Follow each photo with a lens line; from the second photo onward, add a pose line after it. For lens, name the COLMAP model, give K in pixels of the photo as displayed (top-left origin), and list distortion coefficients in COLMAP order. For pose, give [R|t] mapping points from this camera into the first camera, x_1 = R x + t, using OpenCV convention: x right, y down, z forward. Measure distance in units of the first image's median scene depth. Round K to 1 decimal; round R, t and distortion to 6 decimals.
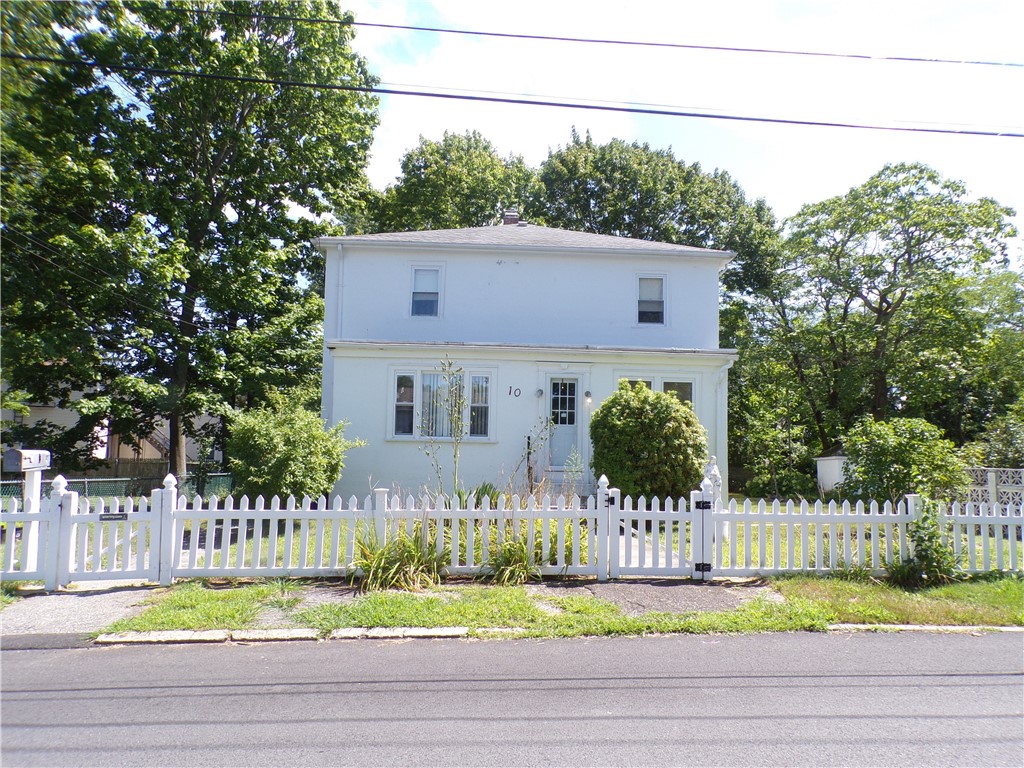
lens RADIAL K [[705.4, 0, 515.2], [0, 705.4, 386.1], [0, 0, 1]] dist [0.009130, 0.007983]
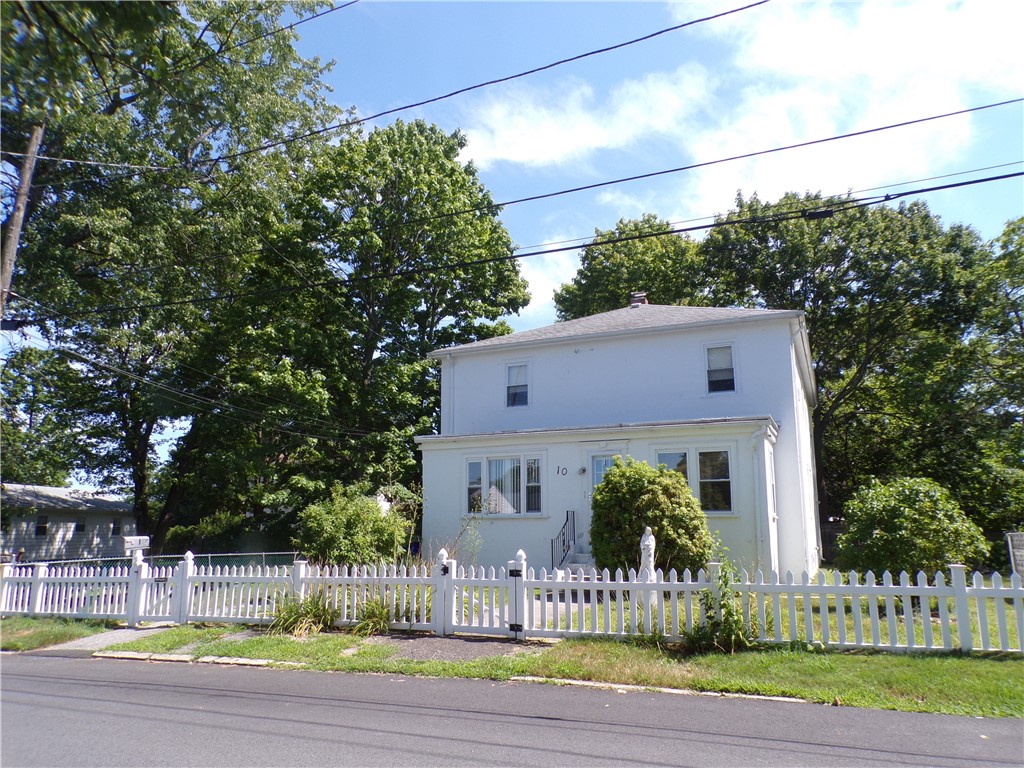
lens RADIAL K [[705.4, 0, 515.2], [0, 705.4, 386.1], [0, 0, 1]] dist [0.009130, 0.007983]
pose [[0.897757, -0.108286, -0.426973, 0.439922], [0.067455, 0.991676, -0.109671, -0.007133], [0.435295, 0.069657, 0.897589, -0.044412]]
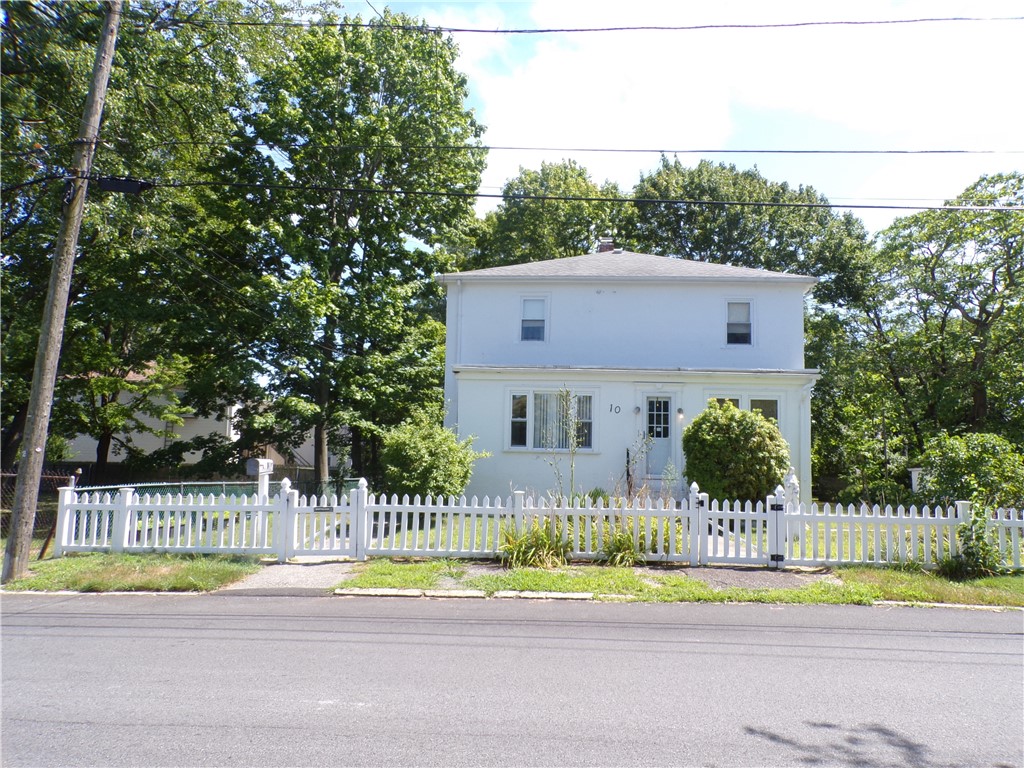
lens RADIAL K [[711.7, 0, 516.3], [0, 711.7, 383.1], [0, 0, 1]] dist [-0.002351, 0.005154]
pose [[0.992377, -0.007129, -0.123032, -0.017262], [0.005396, 0.999882, -0.014414, -0.018442], [0.123120, 0.013640, 0.992298, -0.161103]]
